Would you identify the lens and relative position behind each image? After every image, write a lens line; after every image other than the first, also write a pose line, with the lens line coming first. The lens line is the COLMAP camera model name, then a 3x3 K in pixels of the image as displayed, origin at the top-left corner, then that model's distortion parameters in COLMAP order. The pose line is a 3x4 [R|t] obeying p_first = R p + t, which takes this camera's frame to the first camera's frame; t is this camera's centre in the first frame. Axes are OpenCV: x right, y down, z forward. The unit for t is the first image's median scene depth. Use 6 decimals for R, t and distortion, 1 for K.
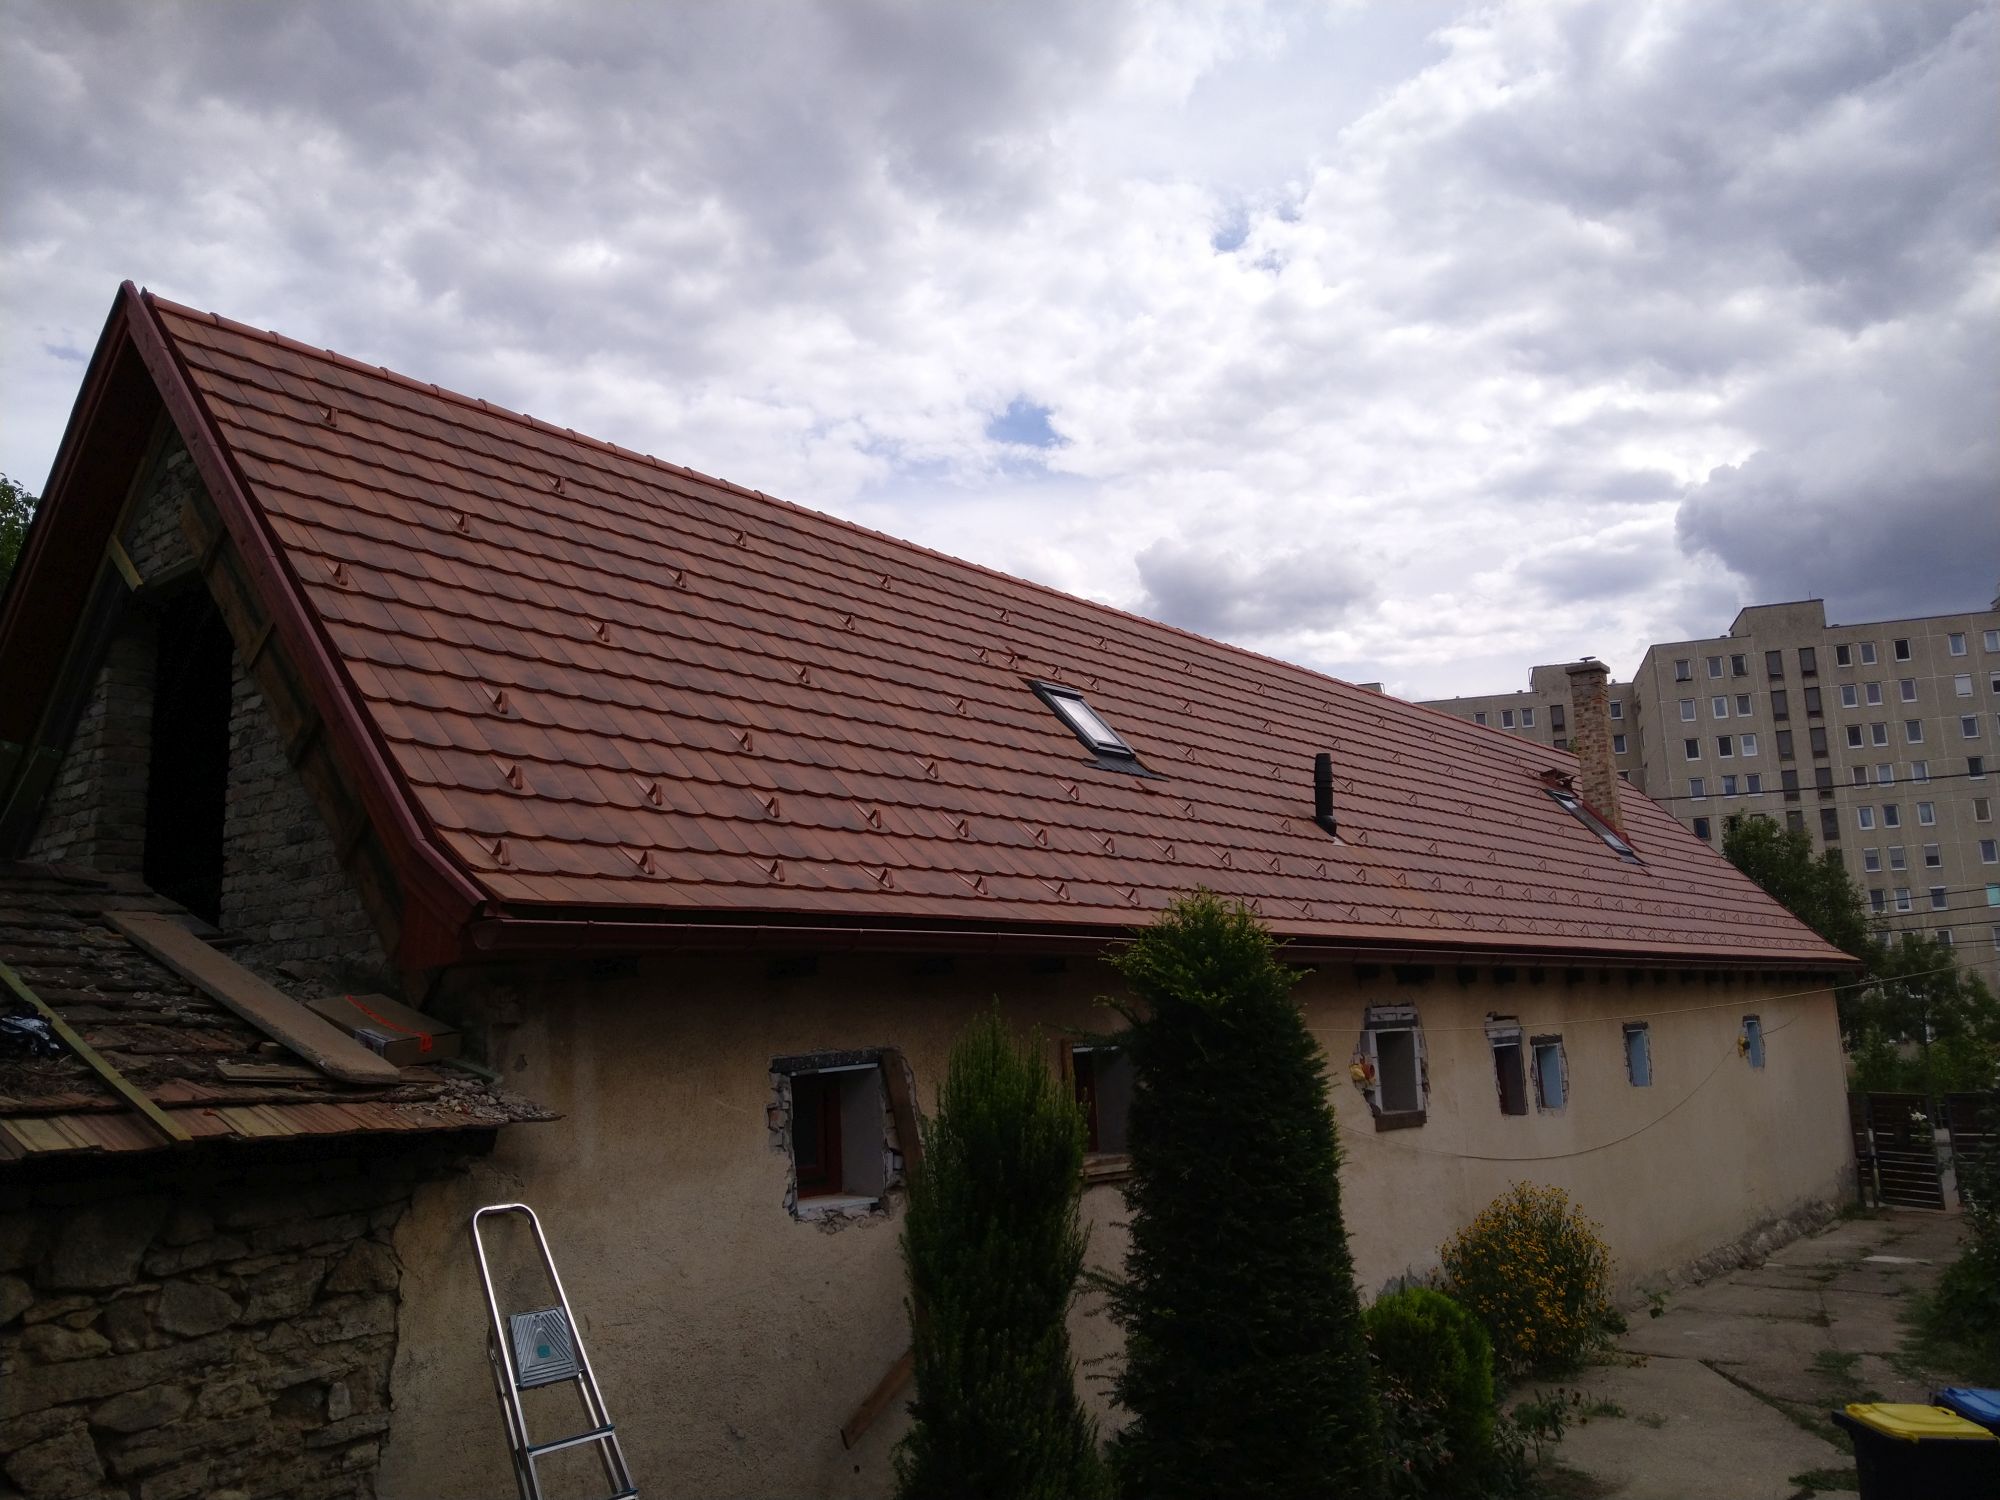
lens RADIAL K [[1531.3, 0, 1000.0], [0, 1531.3, 750.0], [0, 0, 1]] dist [0.012522, -0.004546]
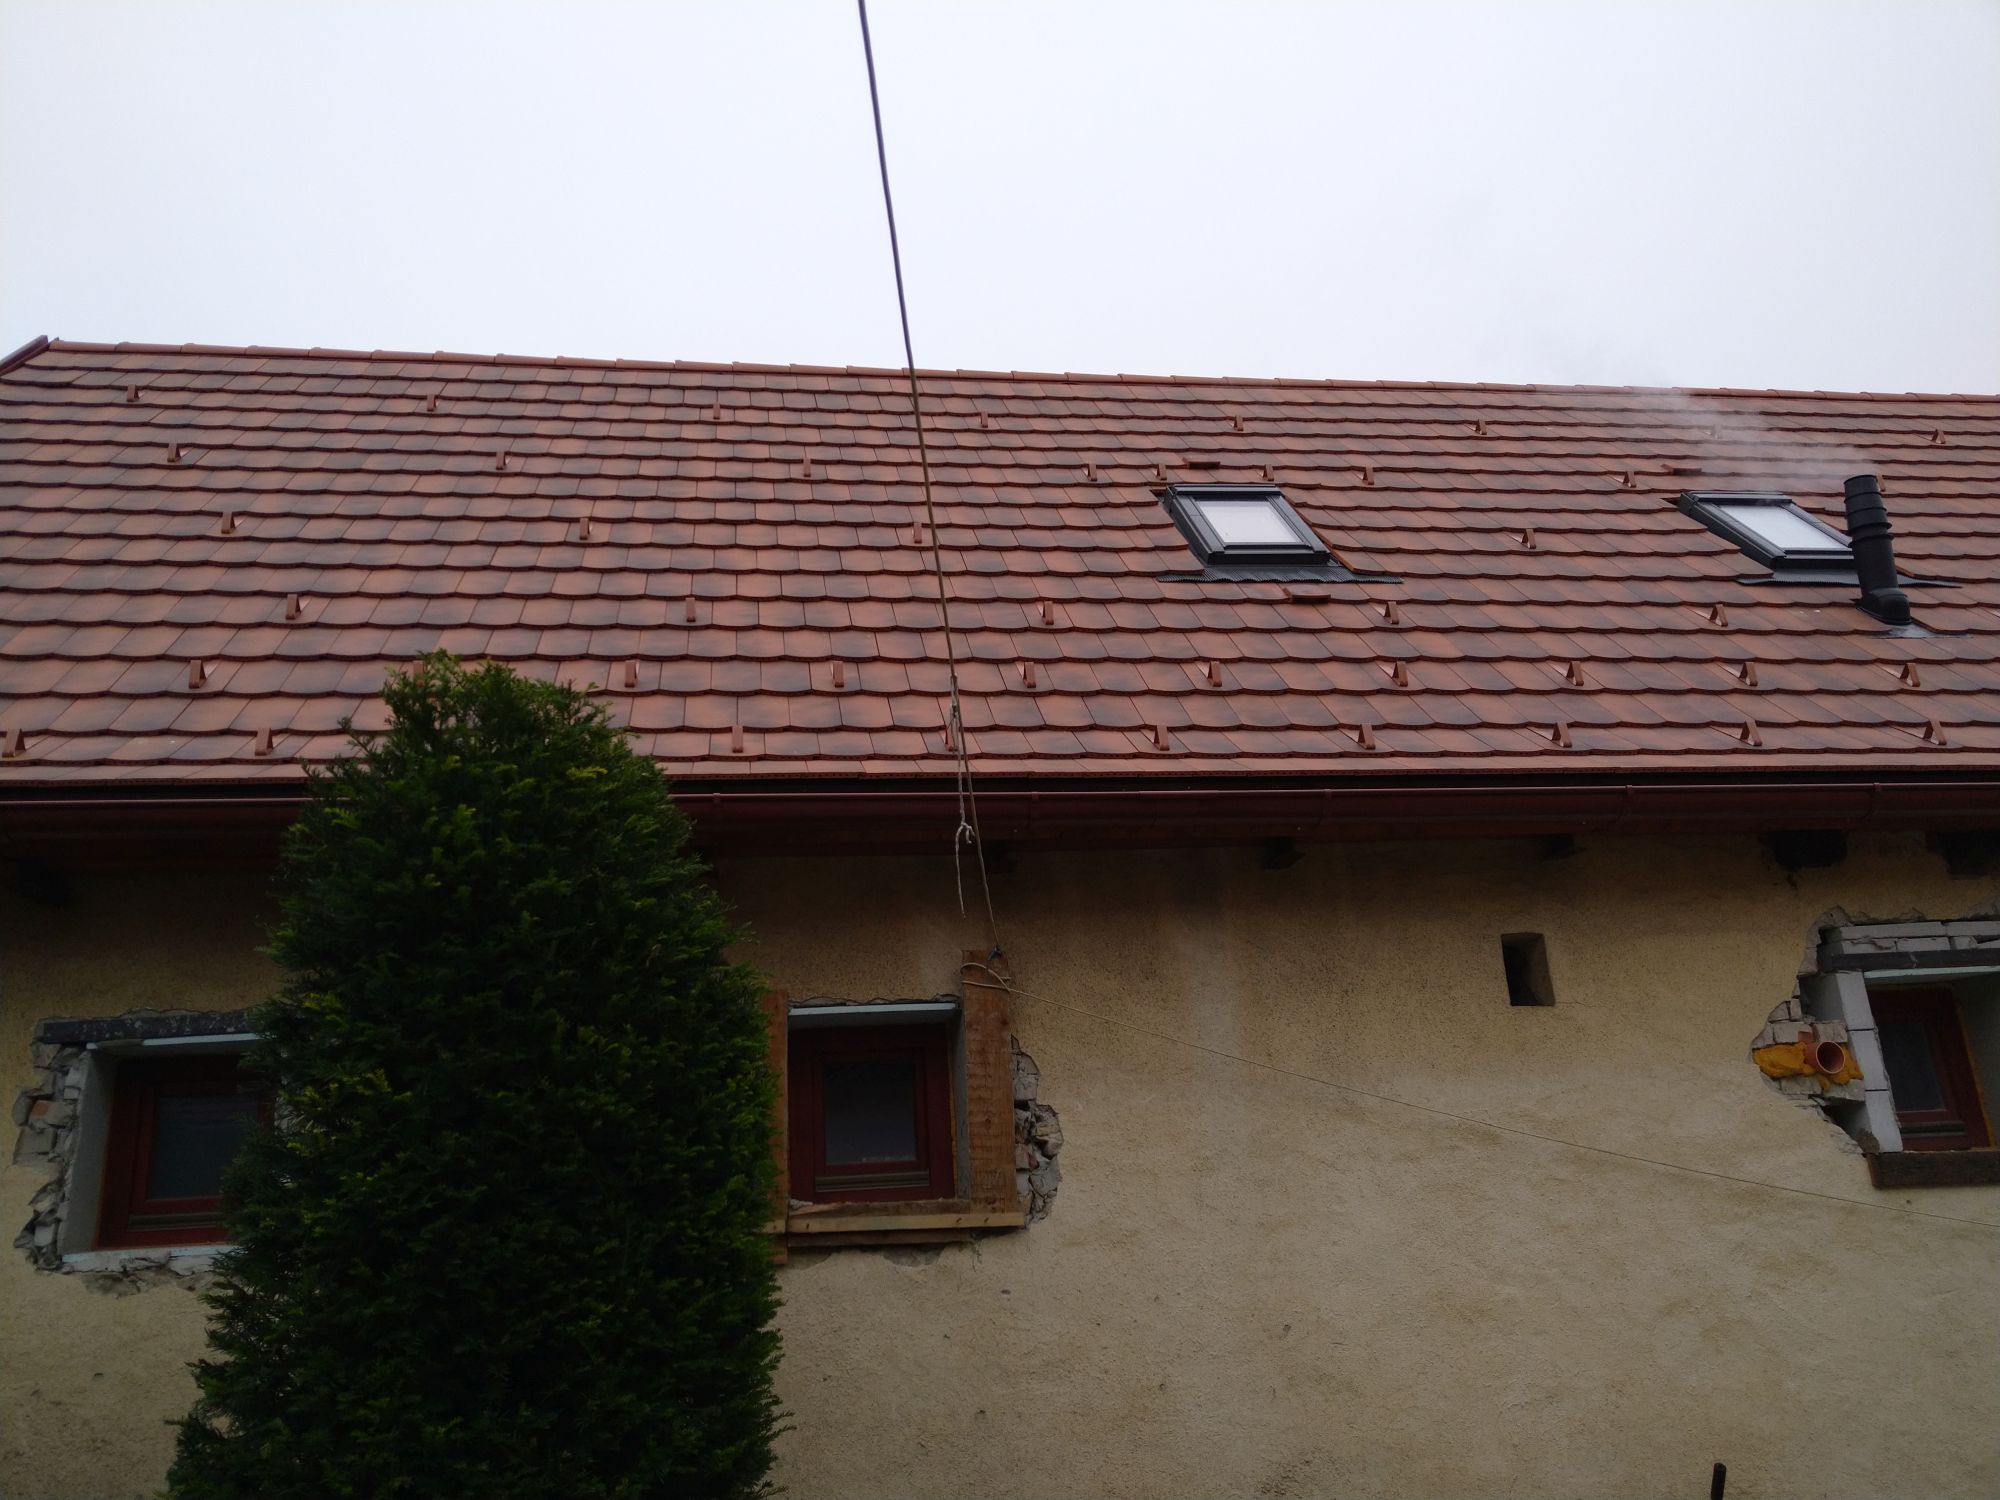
lens RADIAL K [[1531.3, 0, 1000.0], [0, 1531.3, 750.0], [0, 0, 1]] dist [0.012522, -0.004546]
pose [[0.725860, -0.194702, -0.659711, 0.388799], [0.141484, 0.980855, -0.133810, 0.146167], [0.673134, 0.003789, 0.739511, 0.490052]]
